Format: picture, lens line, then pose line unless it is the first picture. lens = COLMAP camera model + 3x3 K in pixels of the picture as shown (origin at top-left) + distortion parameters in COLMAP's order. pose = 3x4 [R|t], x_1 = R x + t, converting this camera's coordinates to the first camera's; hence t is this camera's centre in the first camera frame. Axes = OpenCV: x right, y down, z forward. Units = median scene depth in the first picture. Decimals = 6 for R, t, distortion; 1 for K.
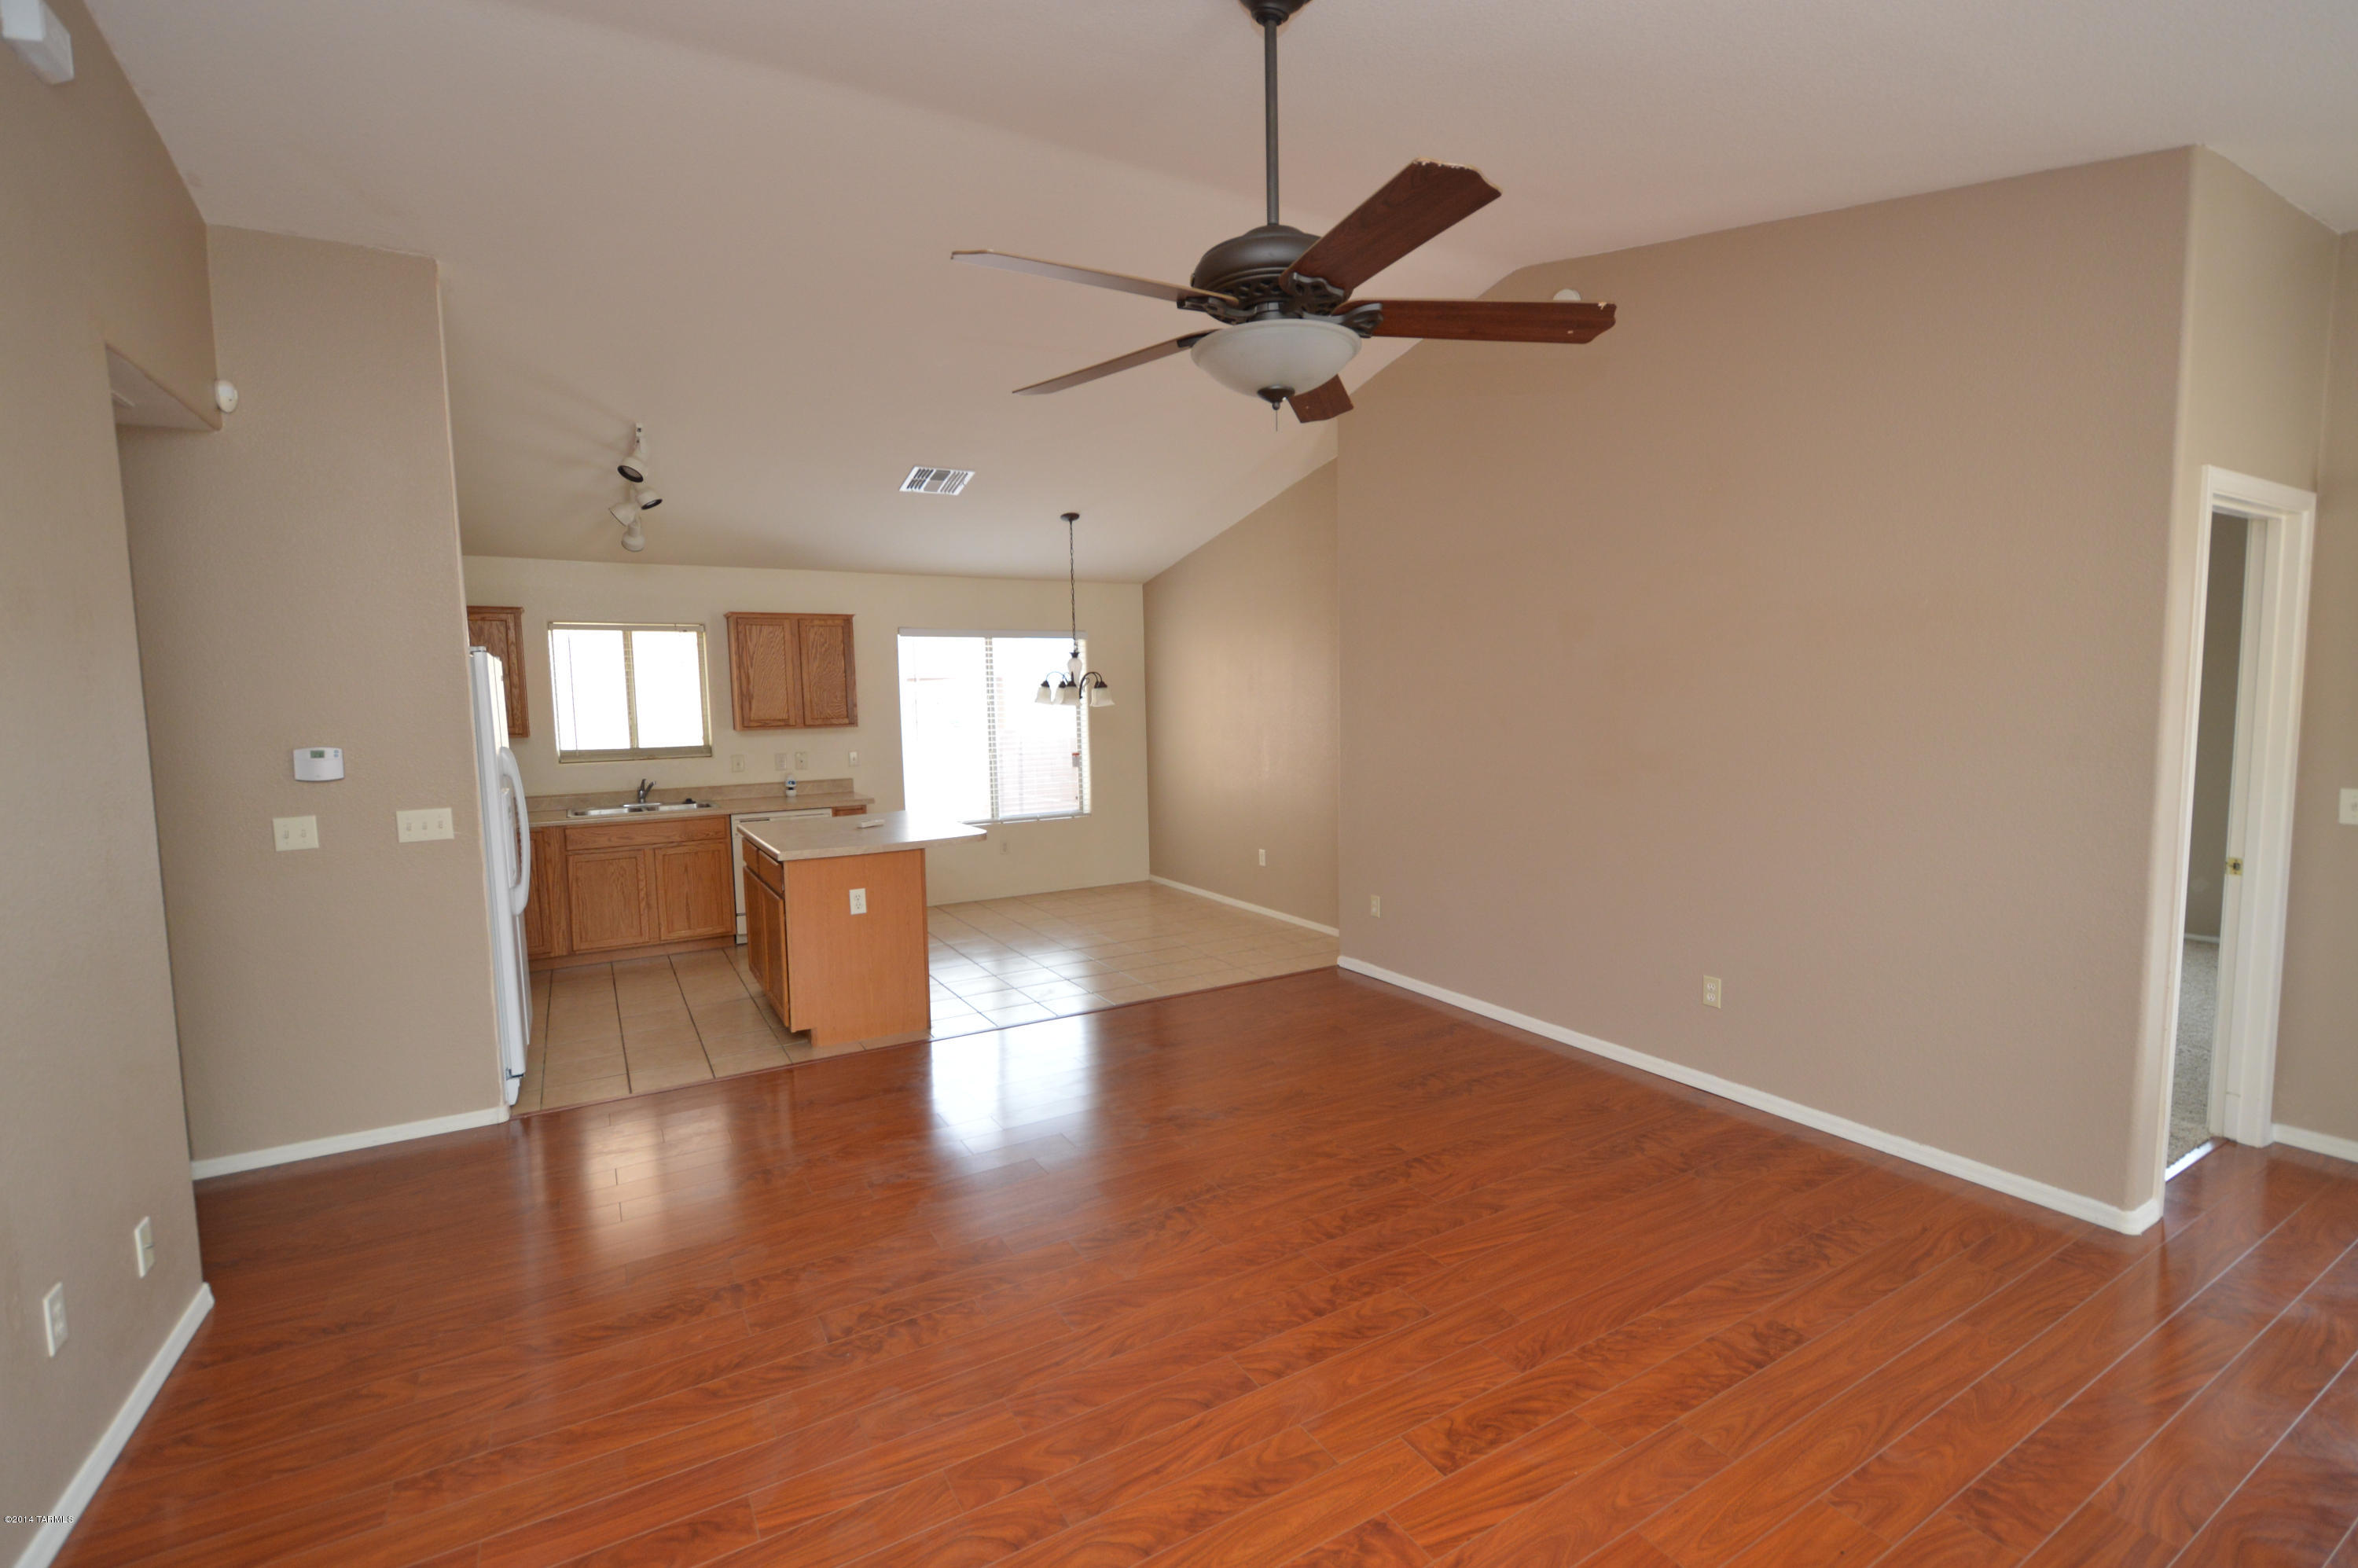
lens RADIAL K [[1038.3, 0, 1177.2], [0, 1038.3, 788.0], [0, 0, 1]] dist [-0.001353, 0.000142]
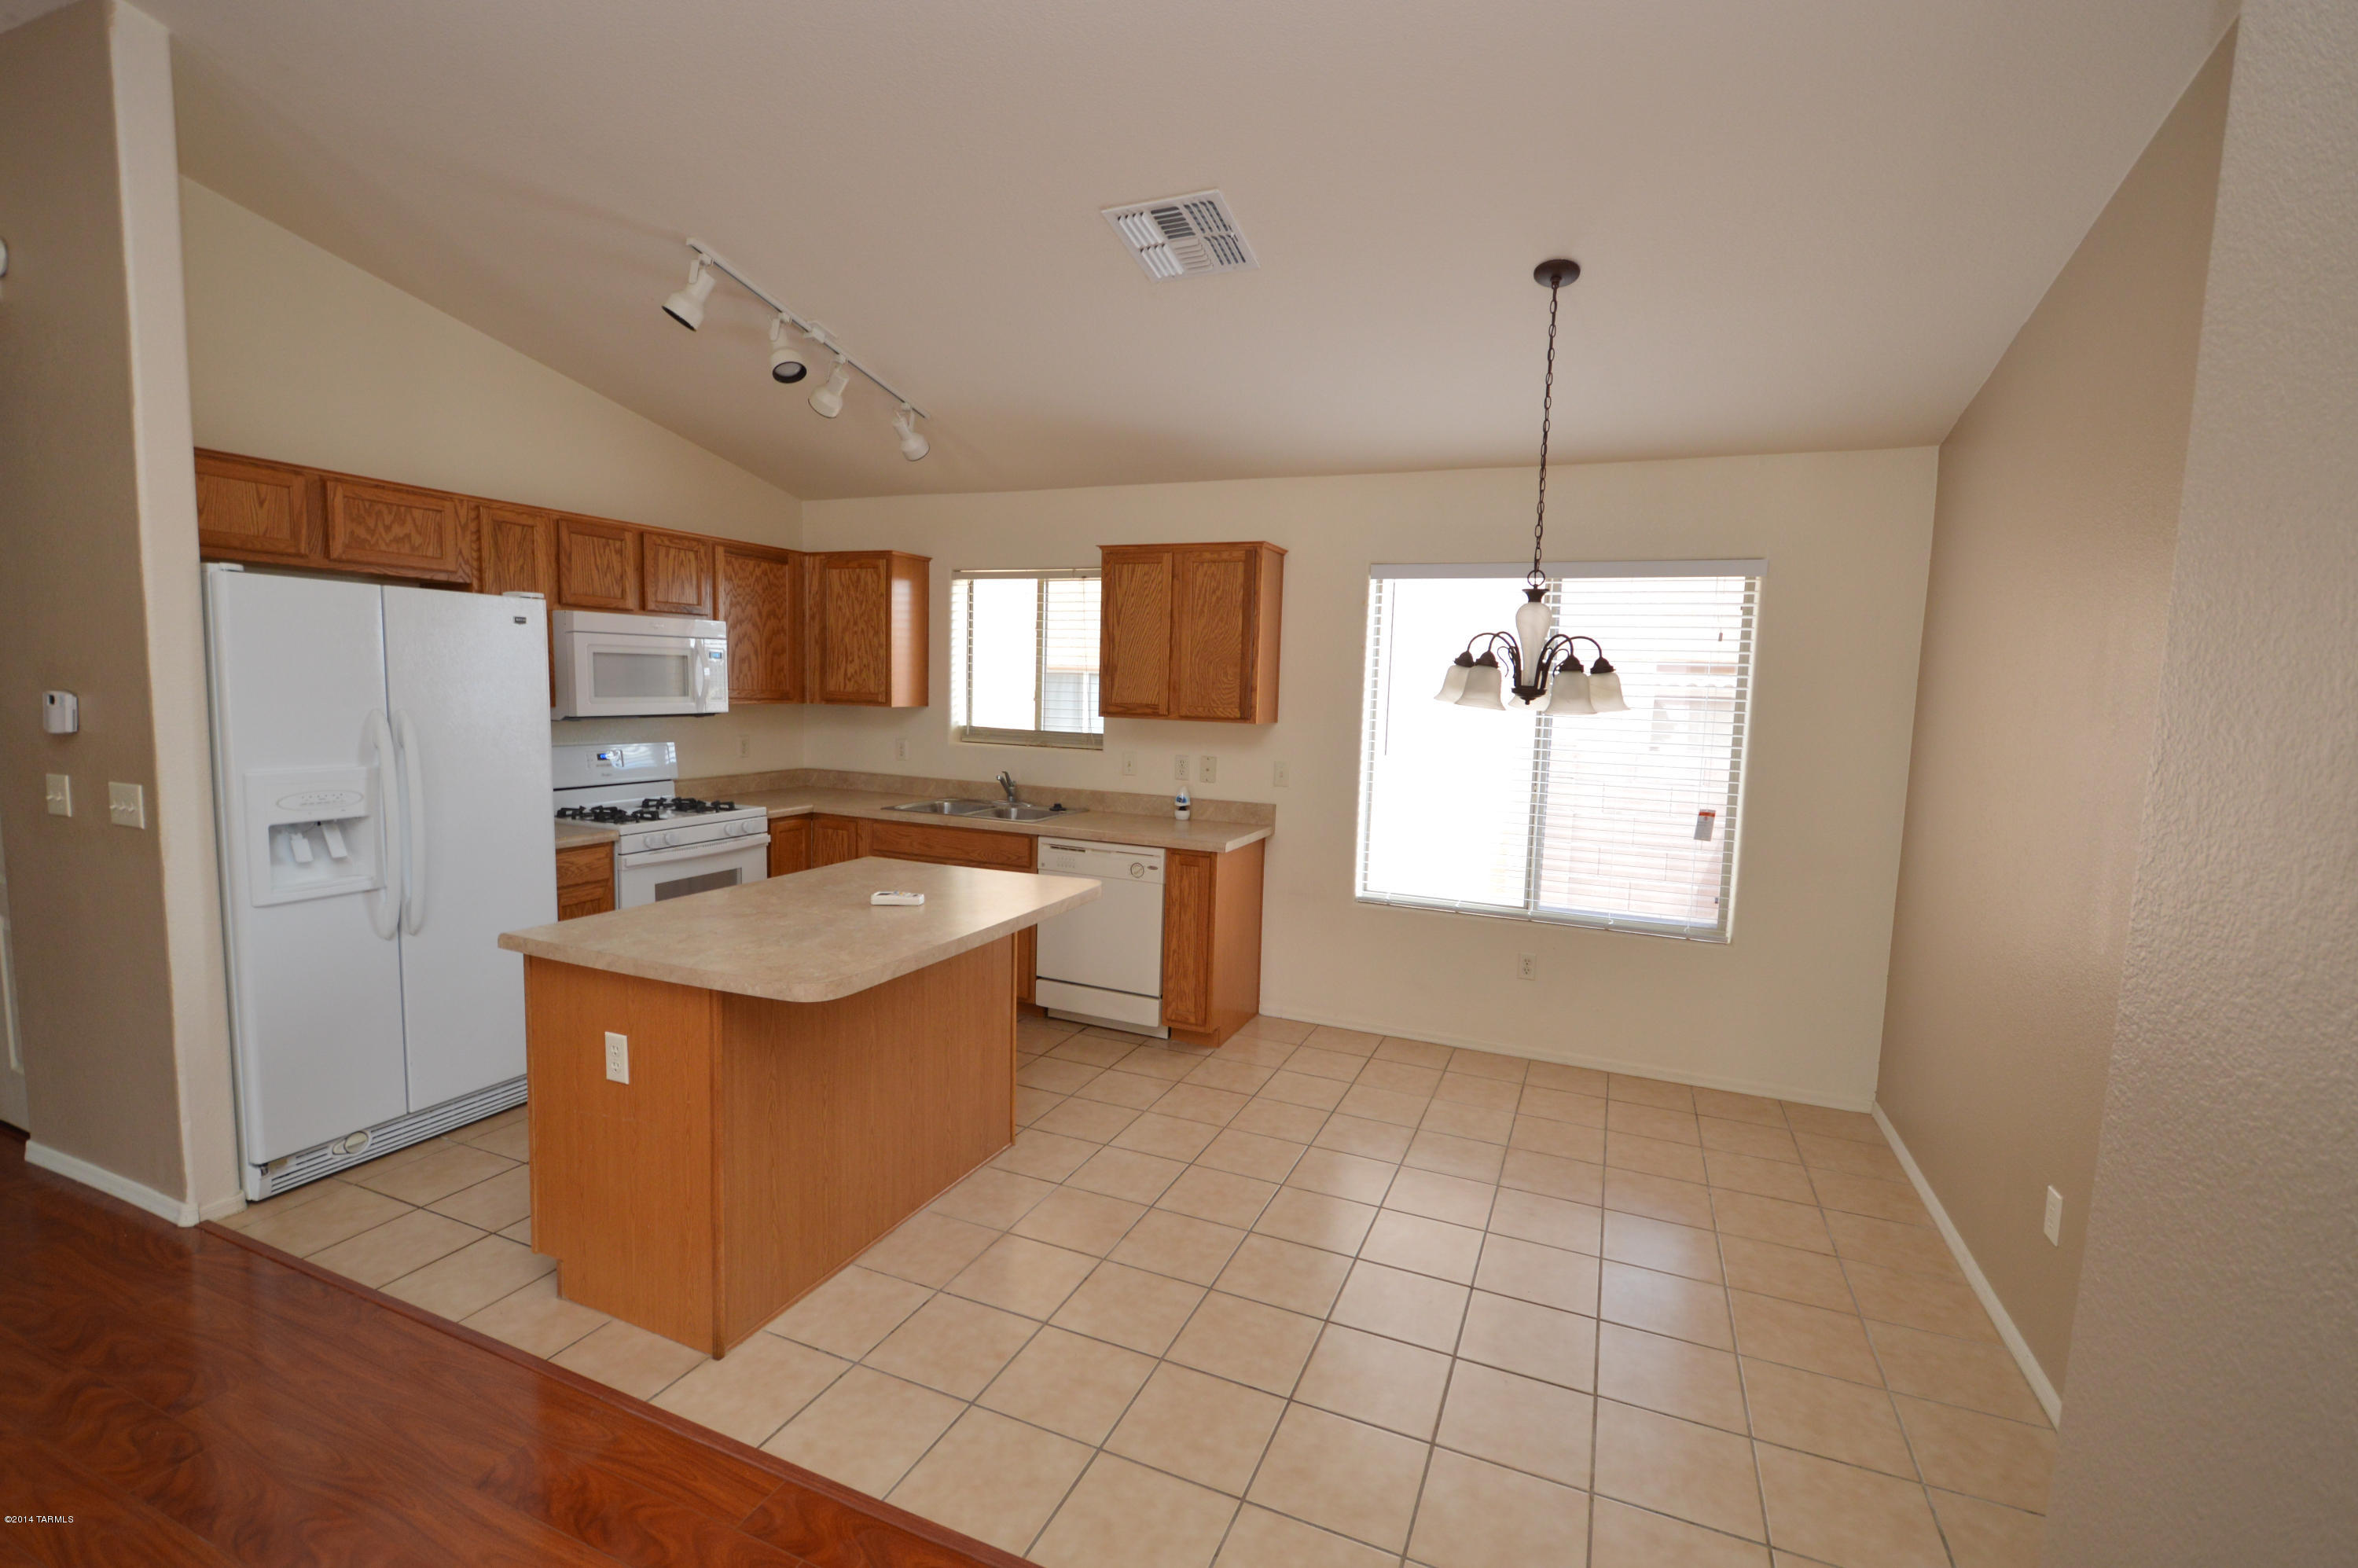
lens RADIAL K [[1038.3, 0, 1186.0], [0, 1038.3, 783.5], [0, 0, 1]] dist [-0.001353, 0.000142]
pose [[0.603350, 0.116246, -0.788959, 0.166028], [-0.112237, 0.991850, 0.060307, -0.058126], [0.789539, 0.052164, 0.611479, 0.609037]]
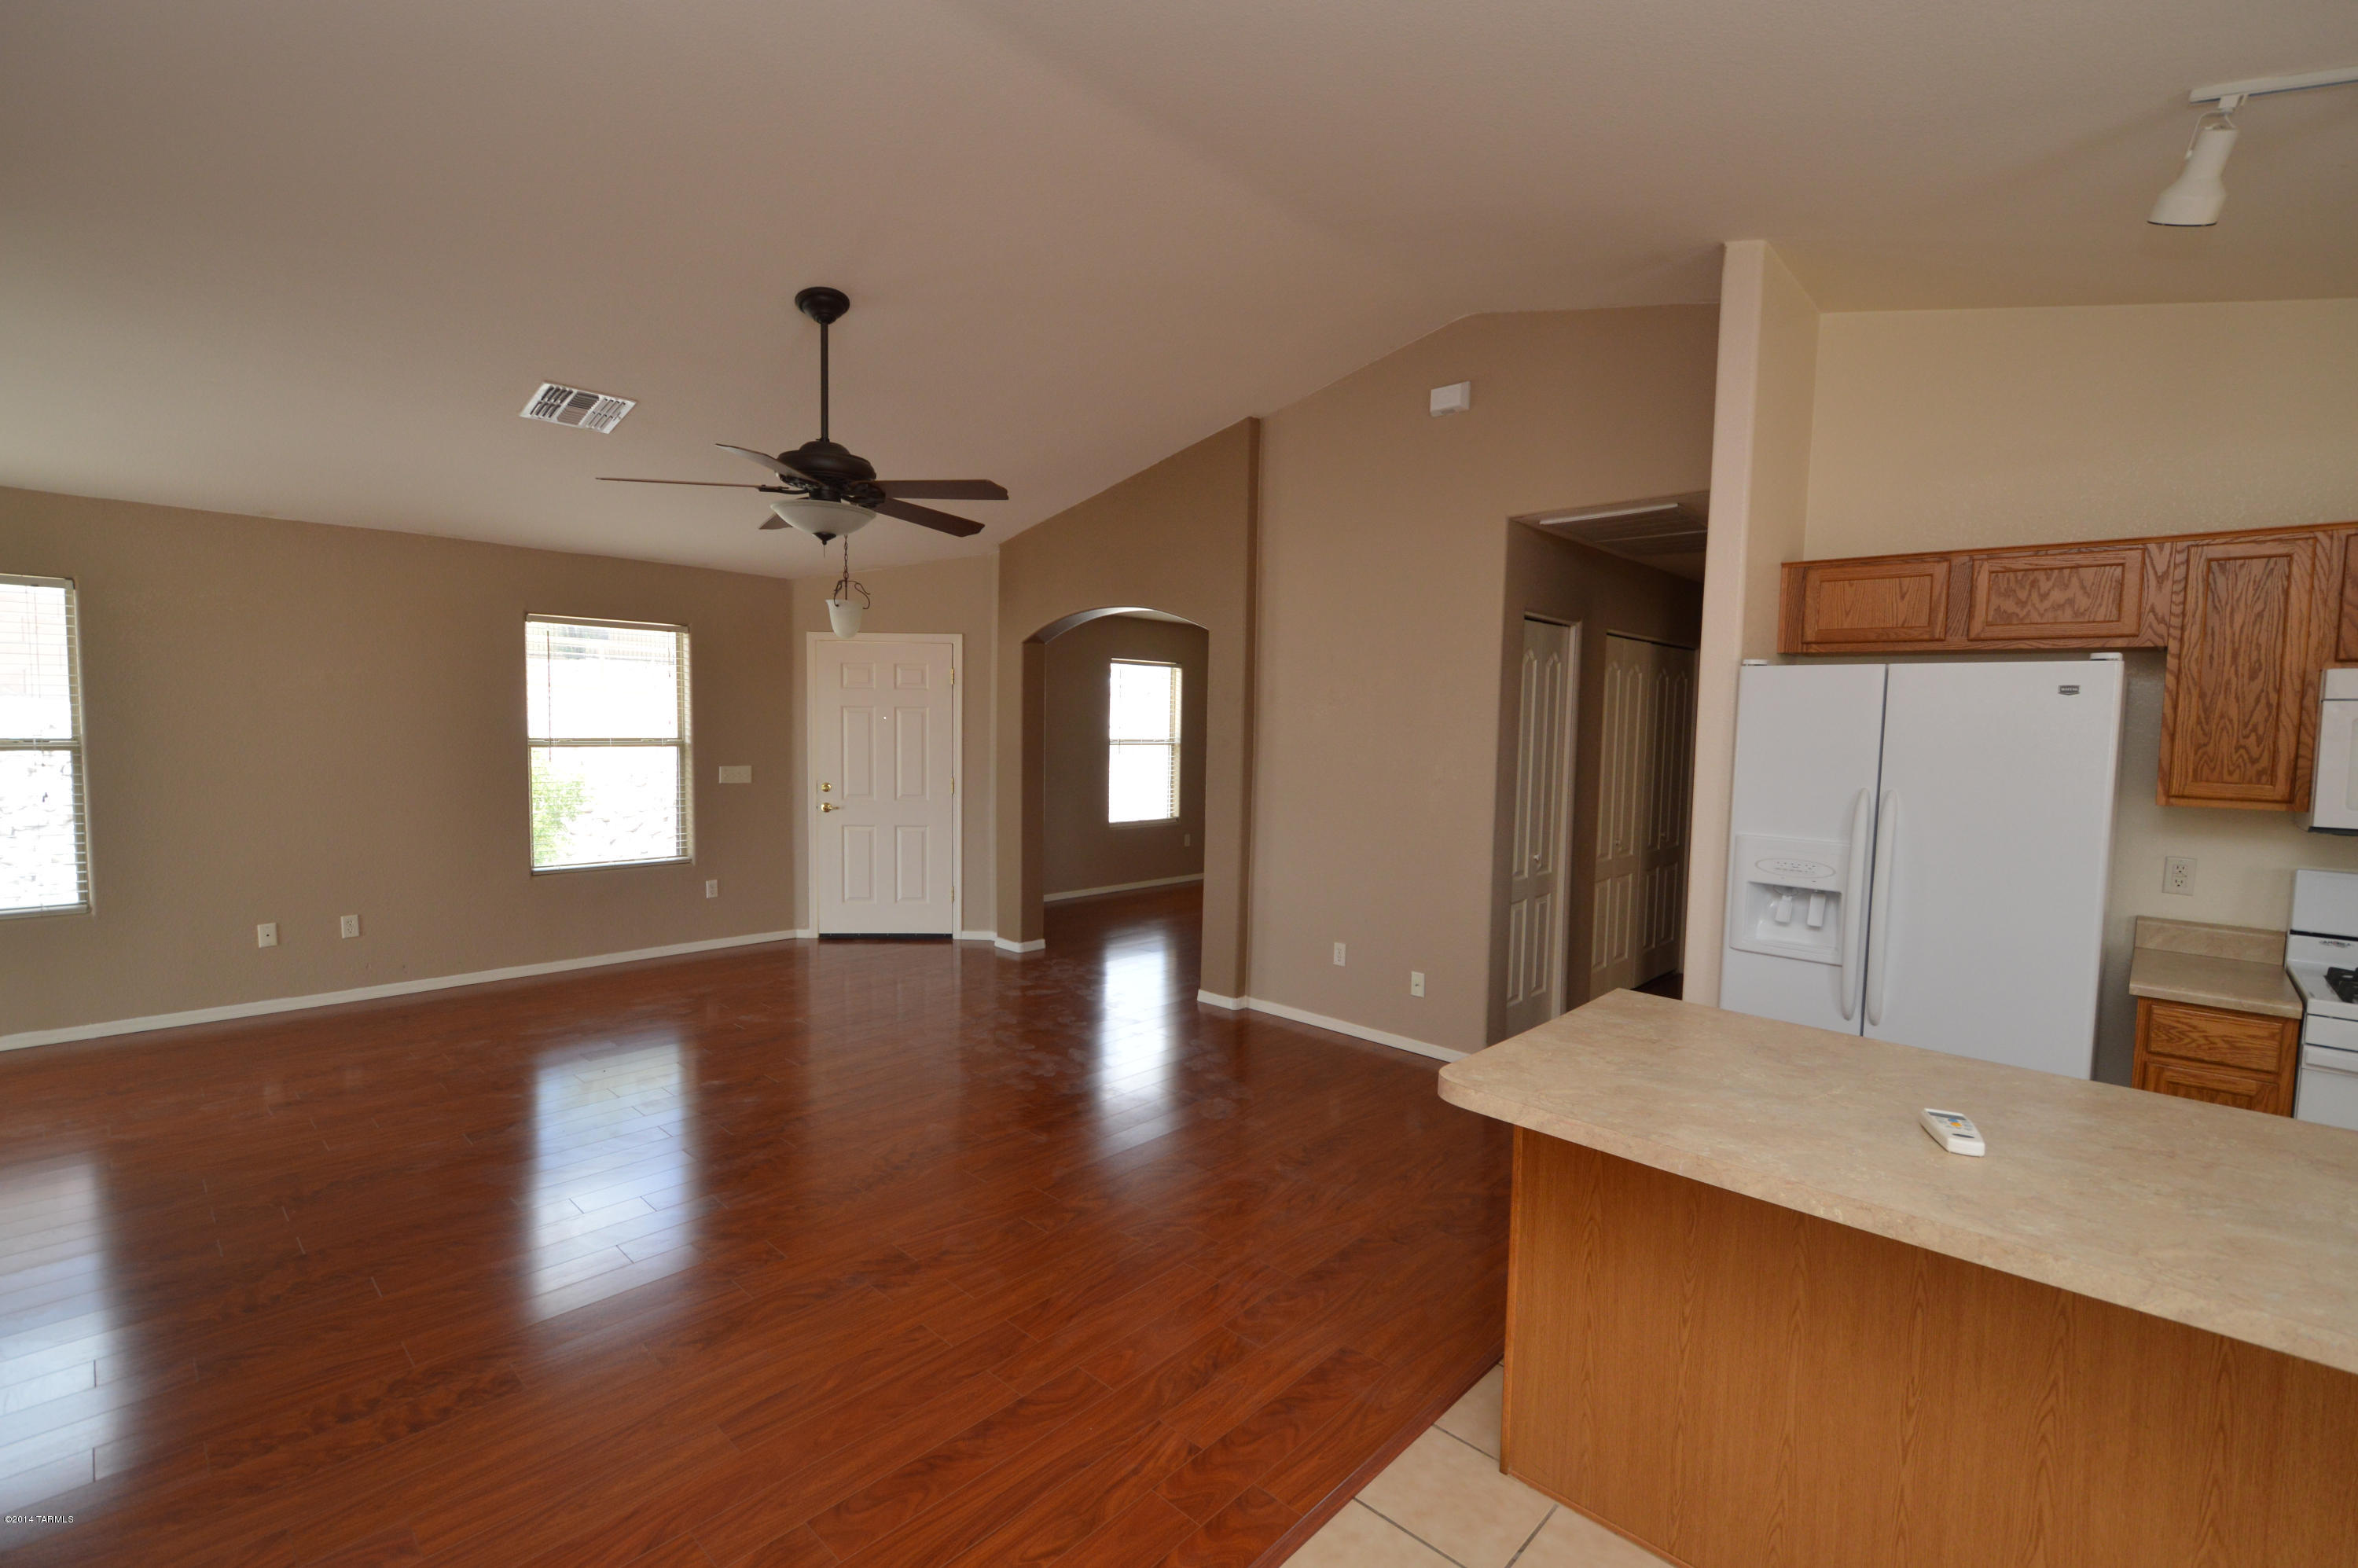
lens RADIAL K [[1038.3, 0, 1173.6], [0, 1038.3, 772.9], [0, 0, 1]] dist [-0.001353, 0.000142]
pose [[-0.957443, 0.014056, -0.288280, 0.016988], [-0.029091, 0.989027, 0.144840, -0.085254], [0.287153, 0.147063, -0.946528, 0.931659]]
